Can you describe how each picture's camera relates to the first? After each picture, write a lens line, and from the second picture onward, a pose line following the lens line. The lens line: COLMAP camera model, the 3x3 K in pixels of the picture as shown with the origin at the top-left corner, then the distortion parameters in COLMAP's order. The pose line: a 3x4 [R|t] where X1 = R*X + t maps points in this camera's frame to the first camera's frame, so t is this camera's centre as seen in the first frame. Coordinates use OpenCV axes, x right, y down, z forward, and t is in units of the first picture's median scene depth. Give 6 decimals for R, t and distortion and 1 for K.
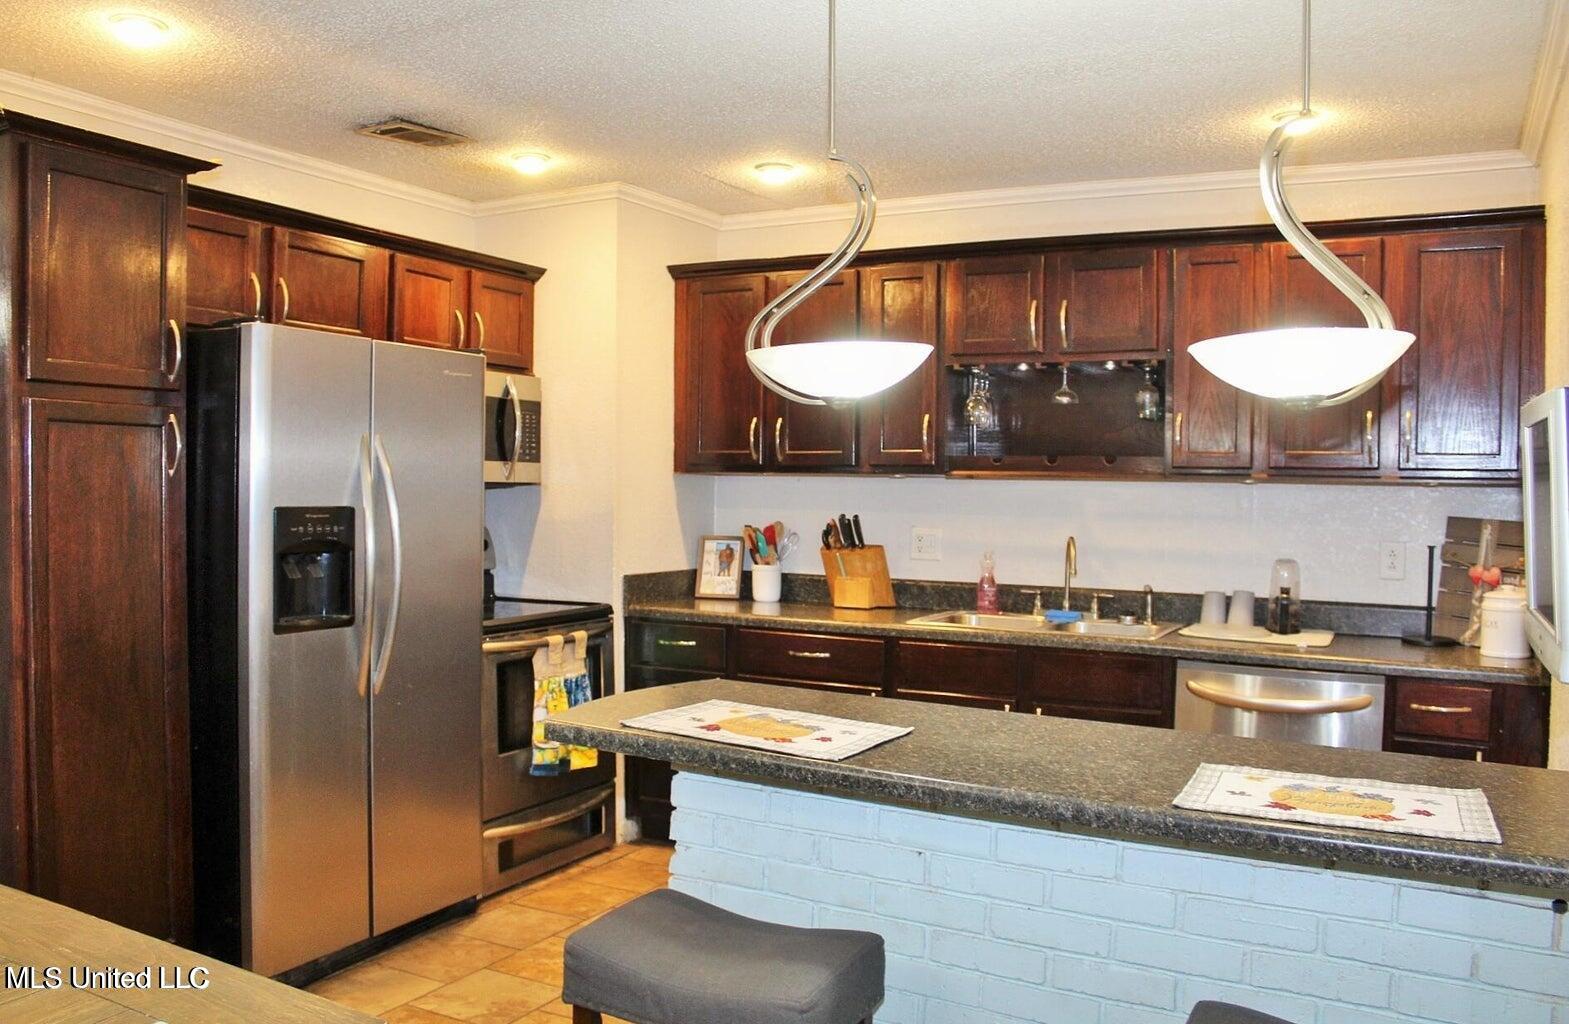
lens RADIAL K [[1310.1, 0, 781.1], [0, 1310.1, 515.3], [0, 0, 1]] dist [-0.163298, 0.149190]
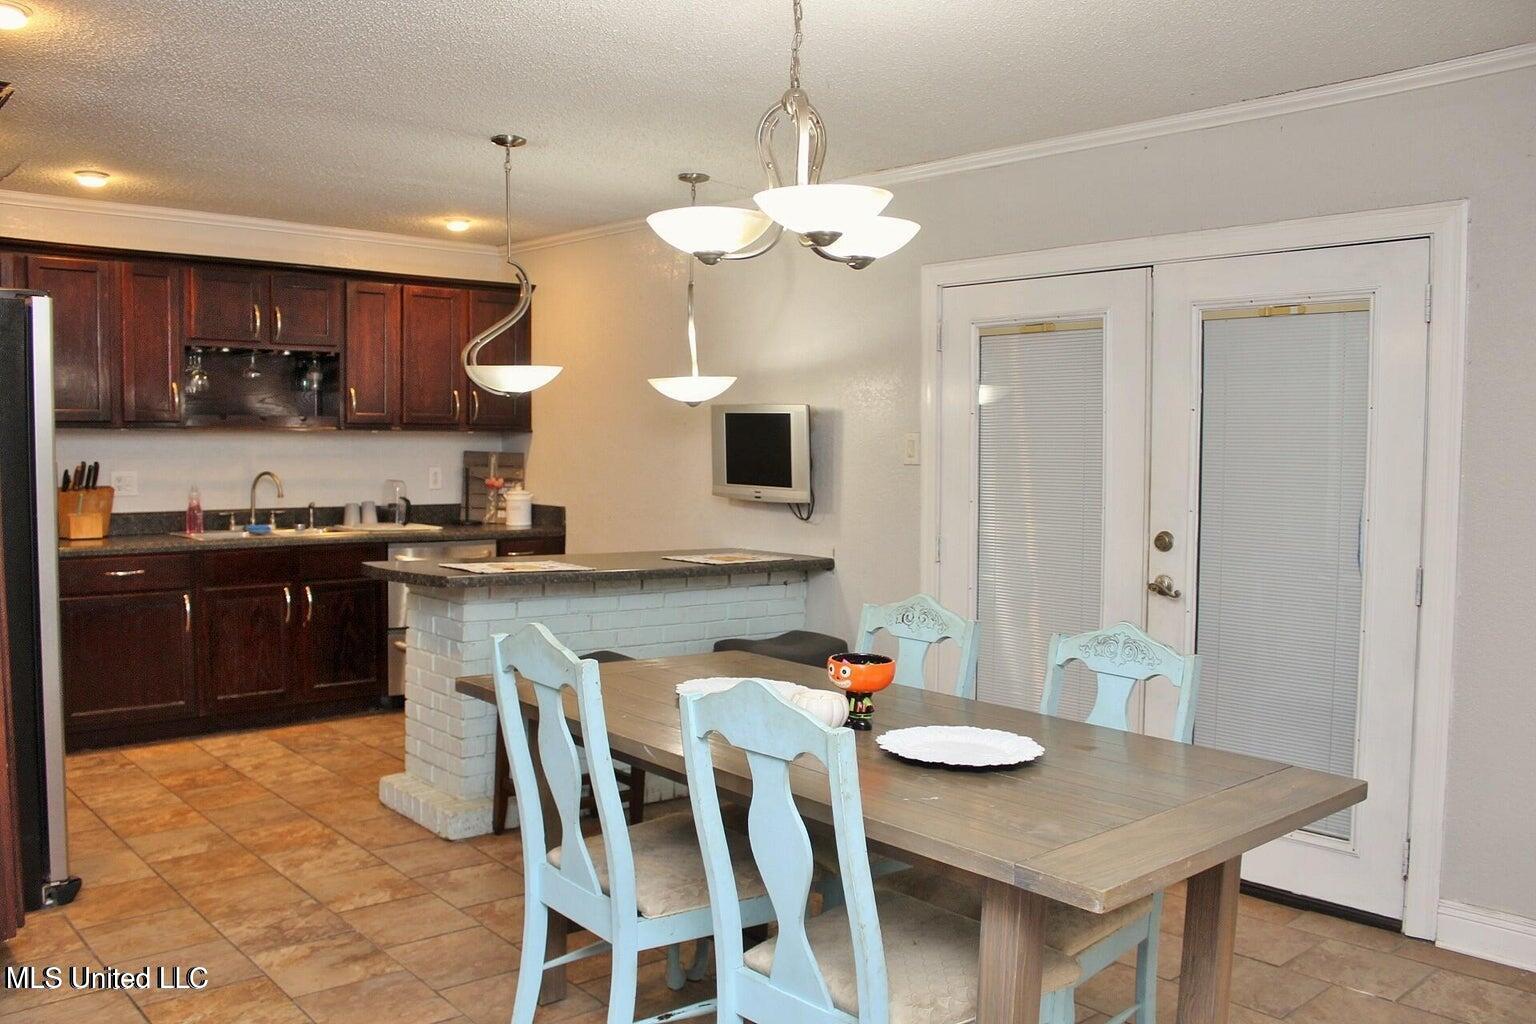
lens RADIAL K [[1266.0, 0, 768.0], [0, 1266.0, 512.0], [0, 0, 1]] dist [-0.167786, 0.164894]
pose [[0.337308, -0.065288, 0.939128, -0.908181], [0.020548, 0.997865, 0.061991, -0.012944], [-0.941170, -0.001613, 0.337929, 0.025830]]
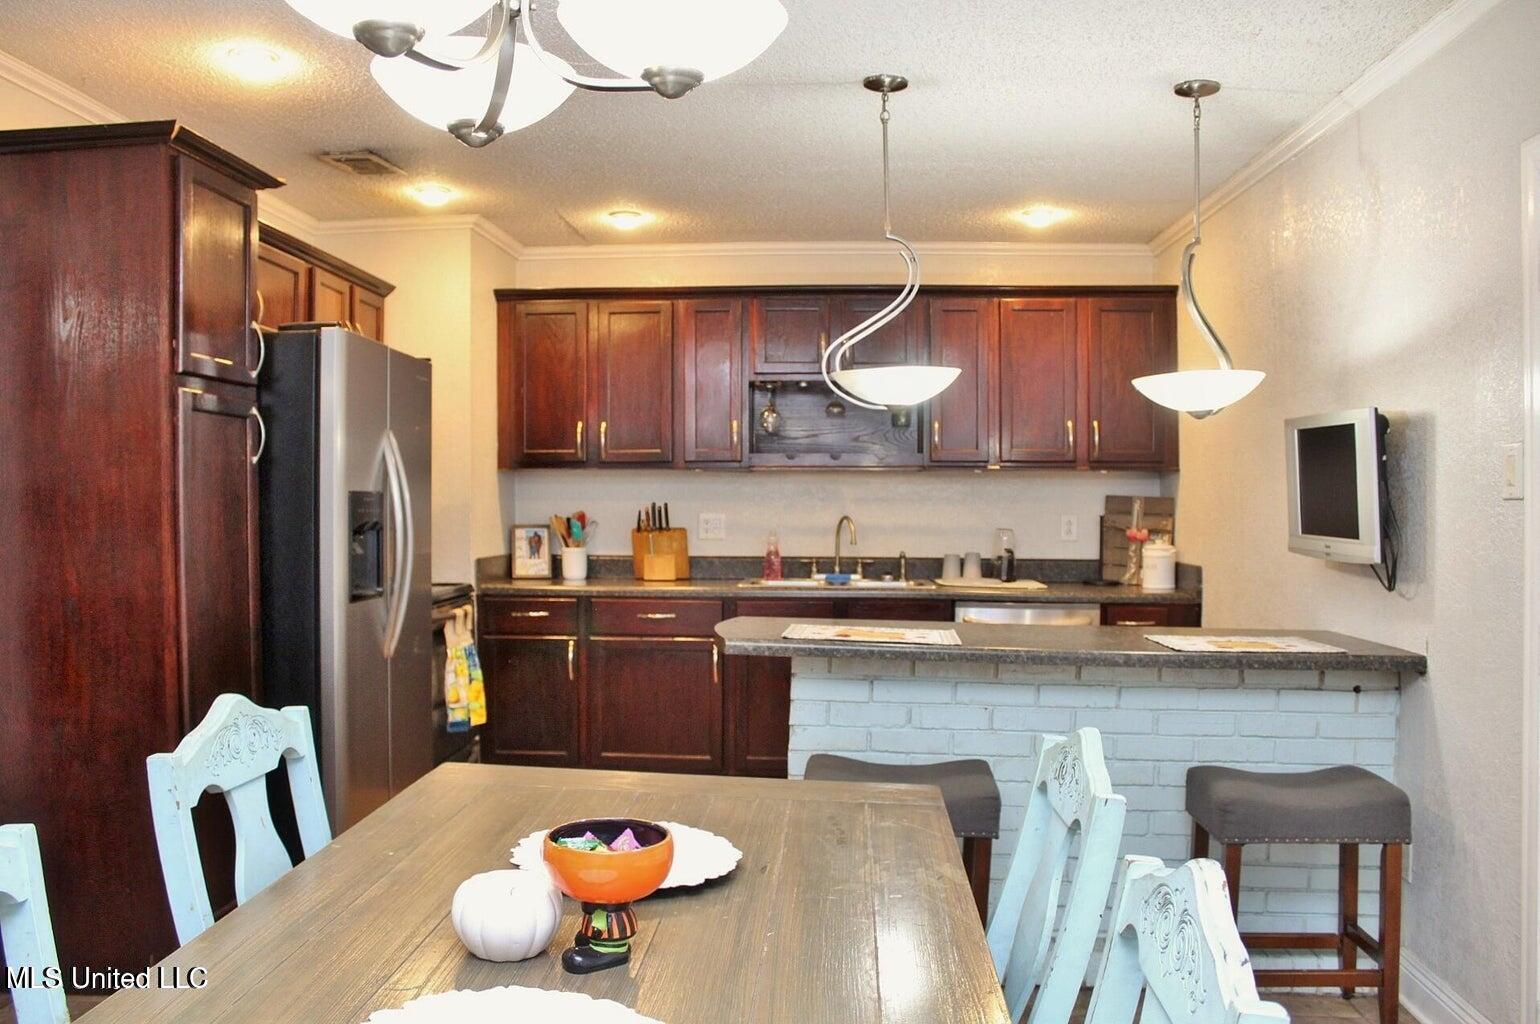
lens RADIAL K [[1269.3, 0, 770.0], [0, 1269.3, 512.0], [0, 0, 1]] dist [-0.167786, 0.164894]
pose [[0.907321, -0.015812, 0.420141, -0.392825], [0.020706, 0.999760, -0.007090, 0.020845], [-0.419928, 0.015132, 0.907431, -0.118707]]
